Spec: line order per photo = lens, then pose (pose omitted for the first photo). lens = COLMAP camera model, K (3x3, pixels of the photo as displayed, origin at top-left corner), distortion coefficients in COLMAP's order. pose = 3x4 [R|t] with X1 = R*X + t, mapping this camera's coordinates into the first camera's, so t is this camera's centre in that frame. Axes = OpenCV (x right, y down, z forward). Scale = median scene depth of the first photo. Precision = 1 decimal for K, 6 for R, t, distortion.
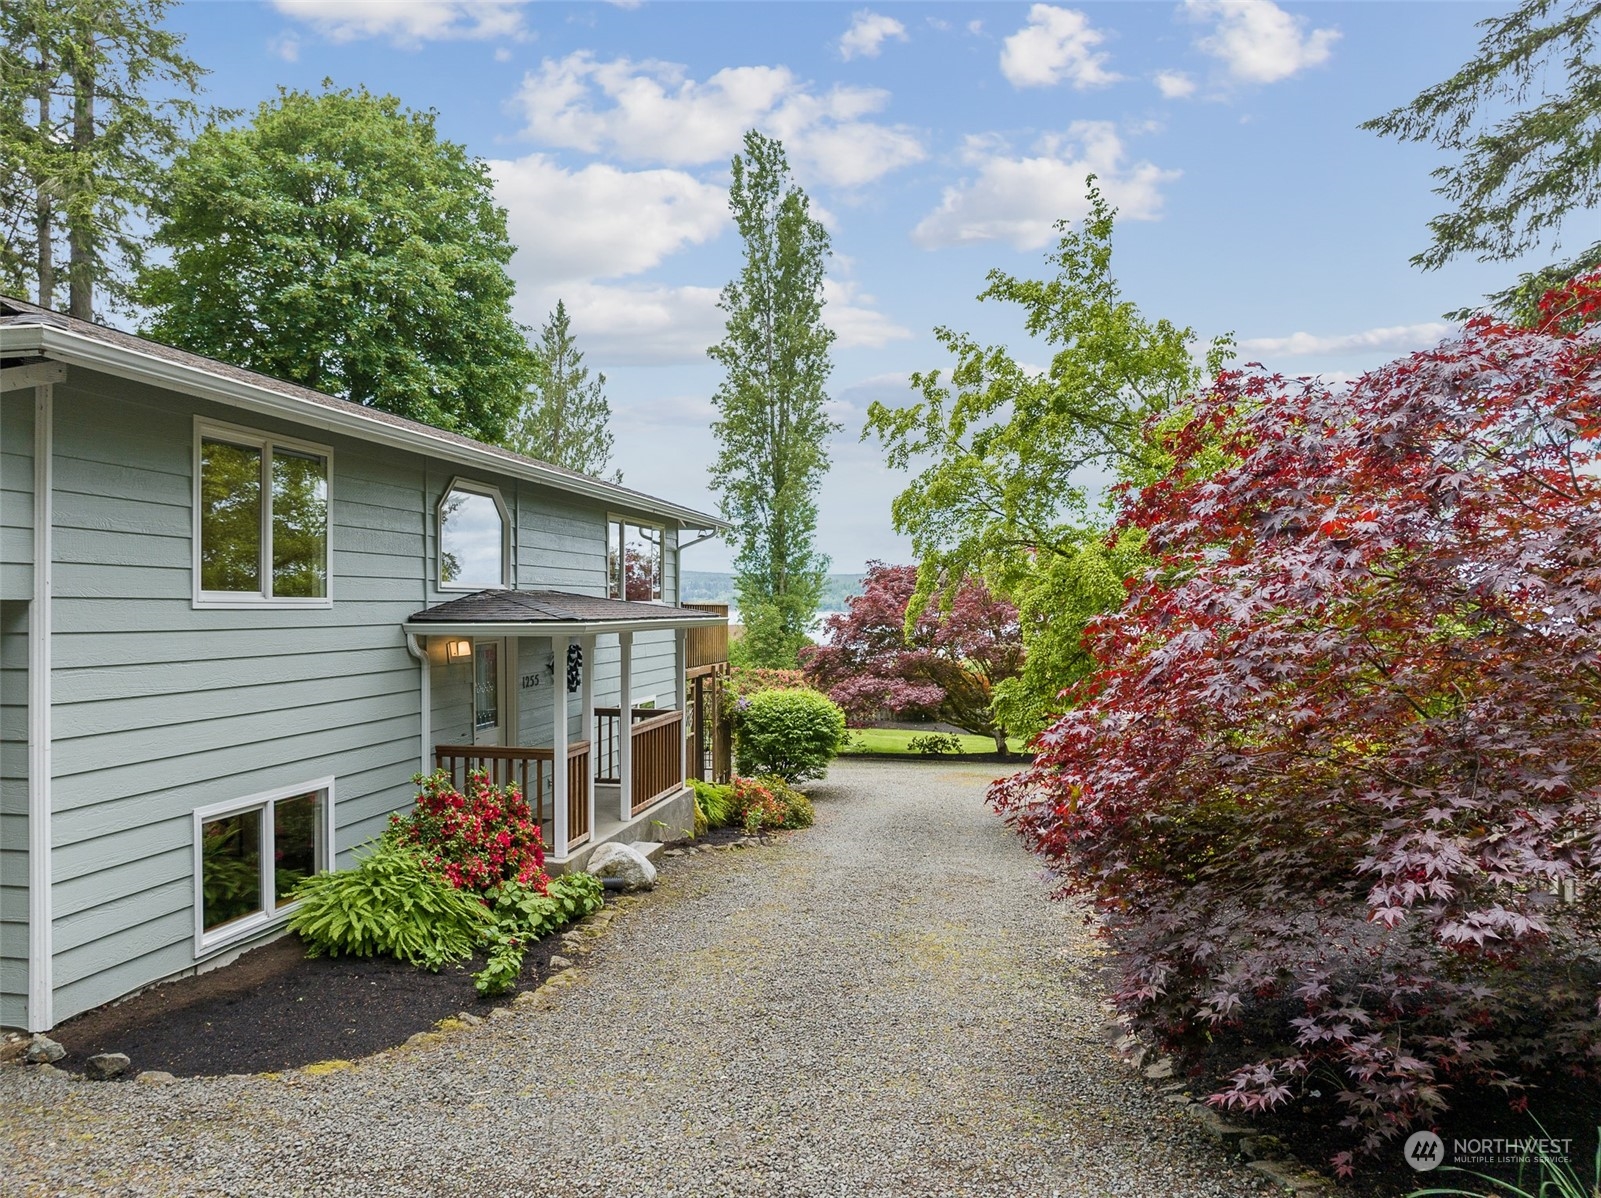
lens RADIAL K [[1129.2, 0, 805.4], [0, 1129.2, 609.5], [0, 0, 1]] dist [-0.033898, -0.005069]
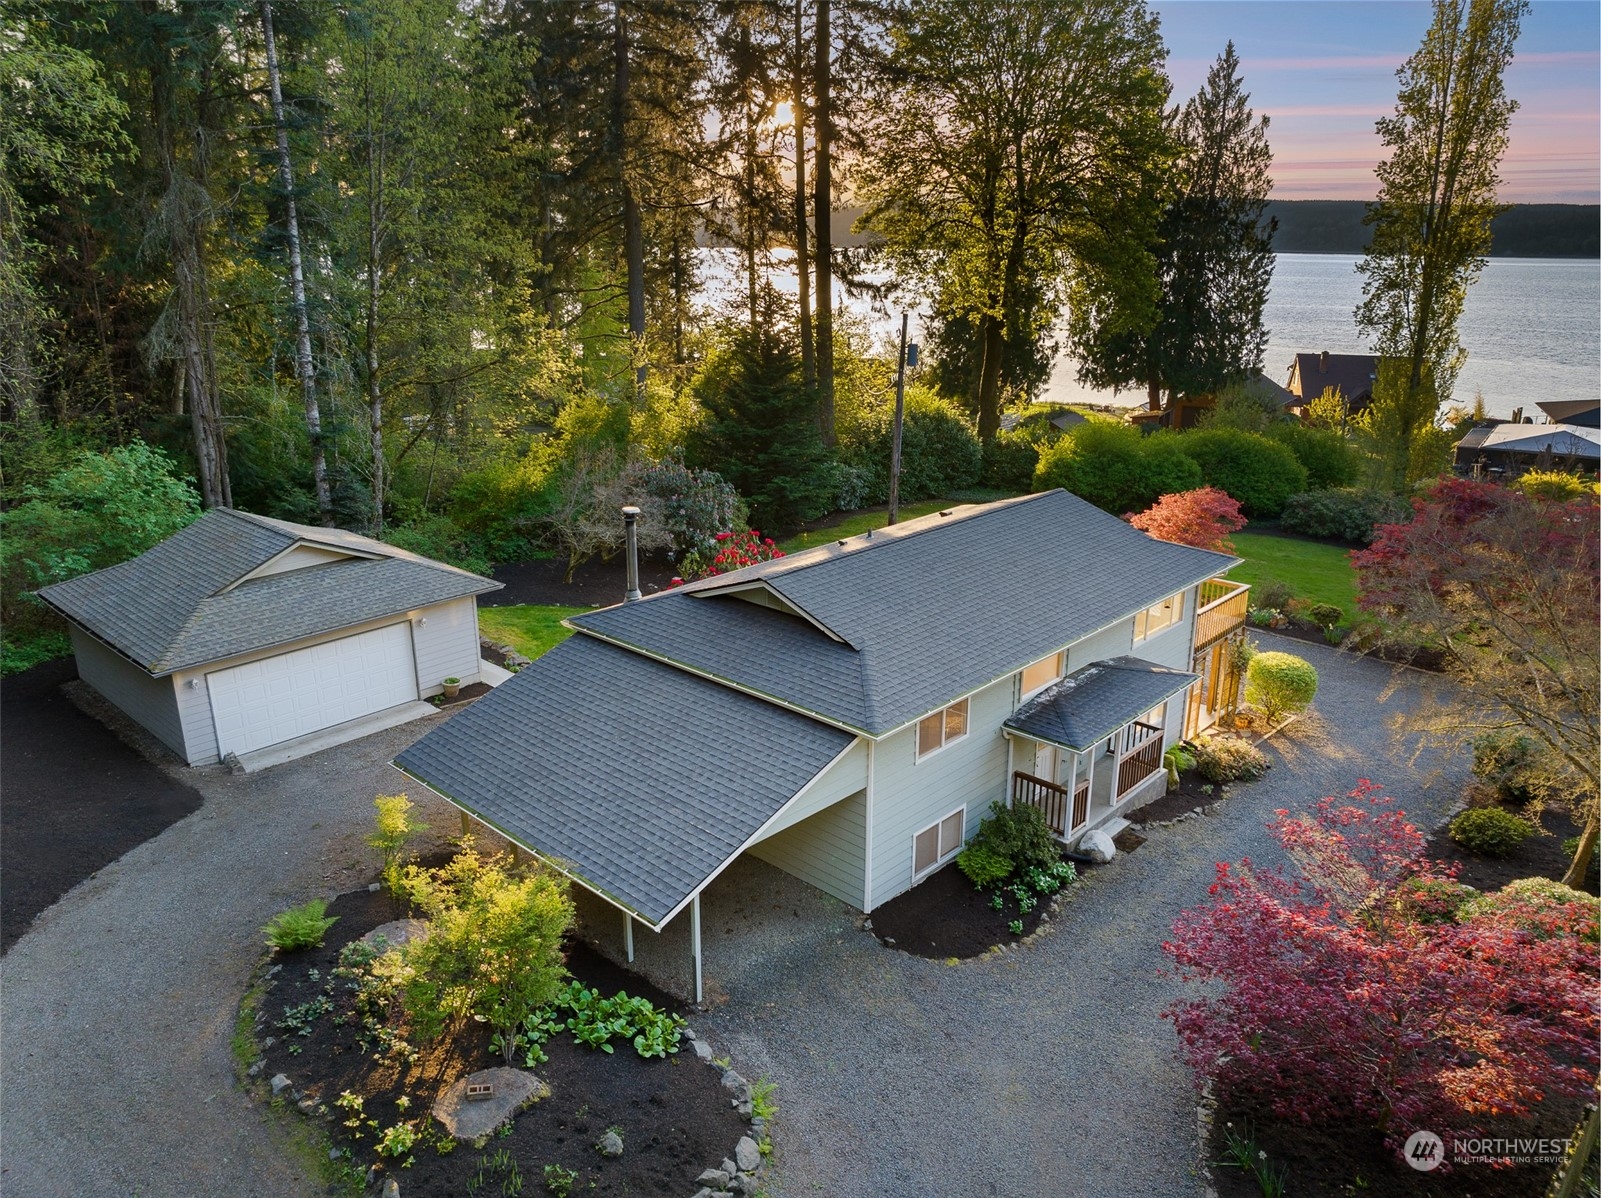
lens RADIAL K [[1124.3, 0, 805.8], [0, 1124.3, 604.9], [0, 0, 1]] dist [-0.025068, -0.004156]
pose [[0.844277, 0.169587, -0.508367, 0.061254], [-0.004651, 0.950893, 0.309485, -0.142735], [0.535887, -0.258926, 0.803606, -0.139688]]
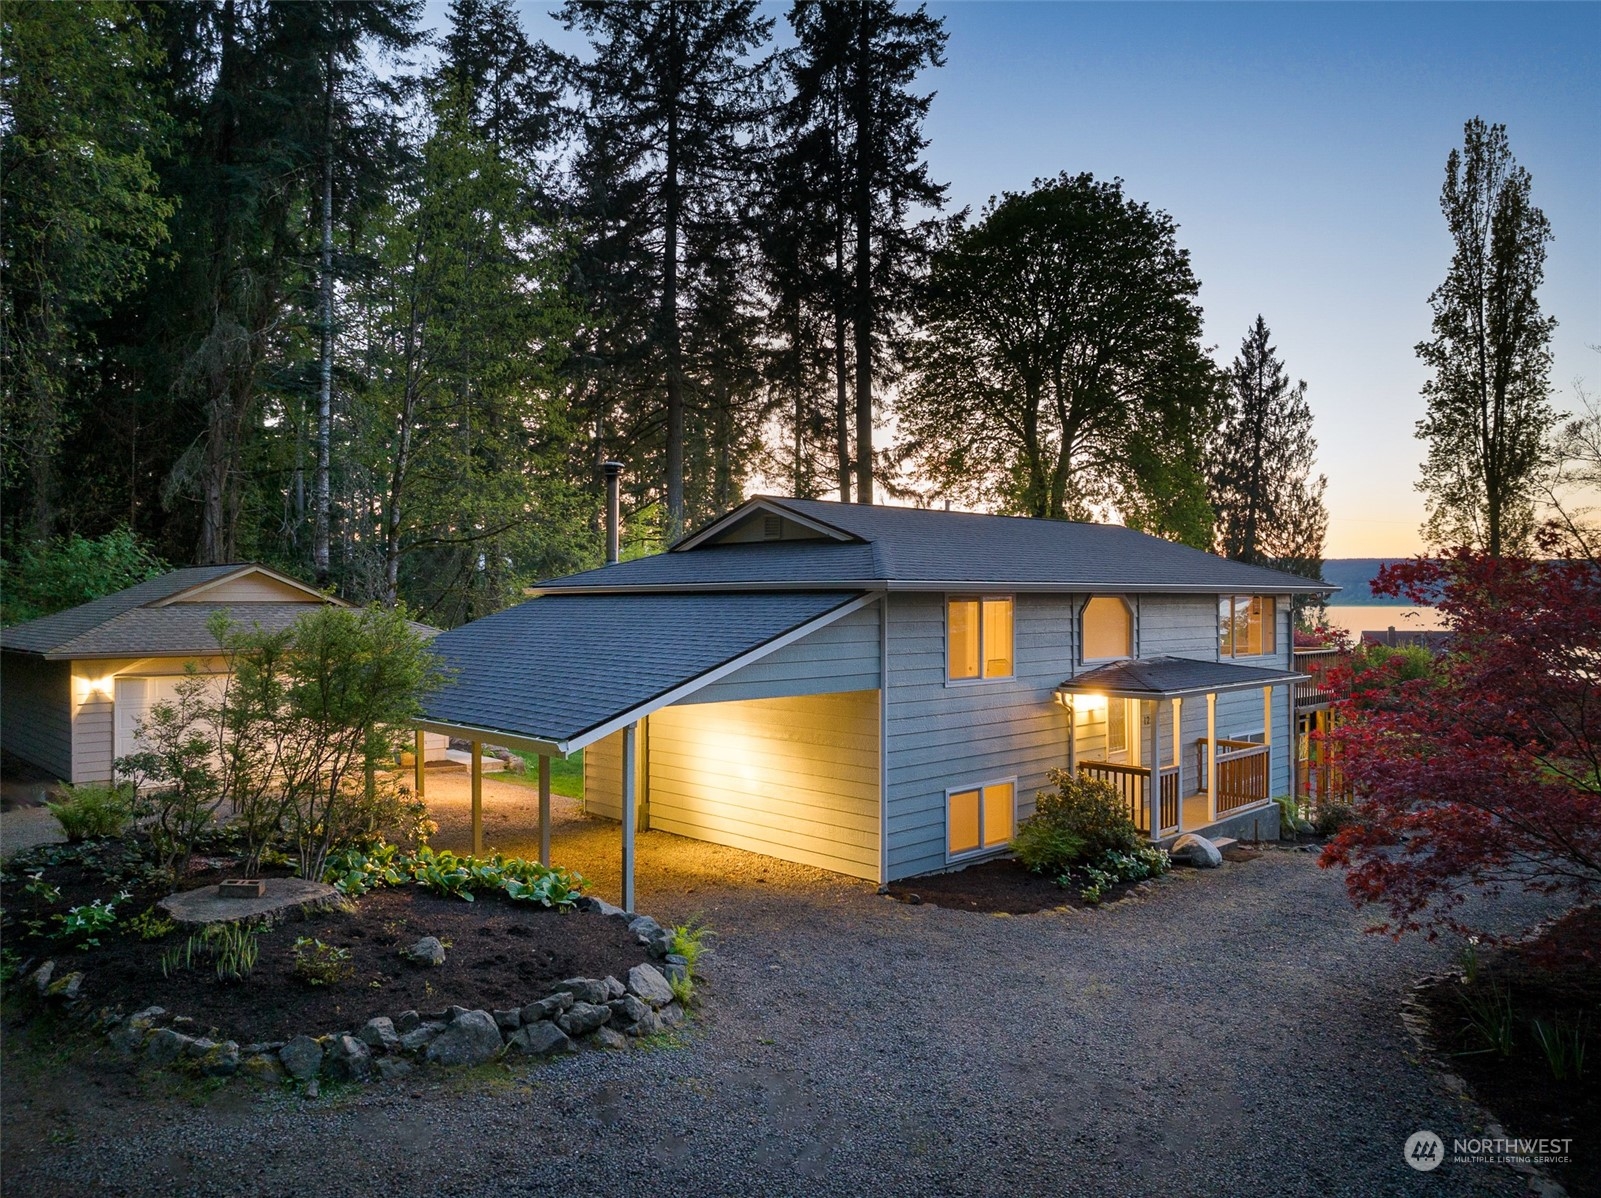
lens RADIAL K [[1129.2, 0, 805.4], [0, 1129.2, 609.5], [0, 0, 1]] dist [-0.033898, -0.005069]
pose [[0.815336, 0.008196, -0.578930, 0.049466], [-0.003791, 0.999954, 0.008817, -0.018874], [0.578976, -0.004994, 0.815329, -0.094704]]
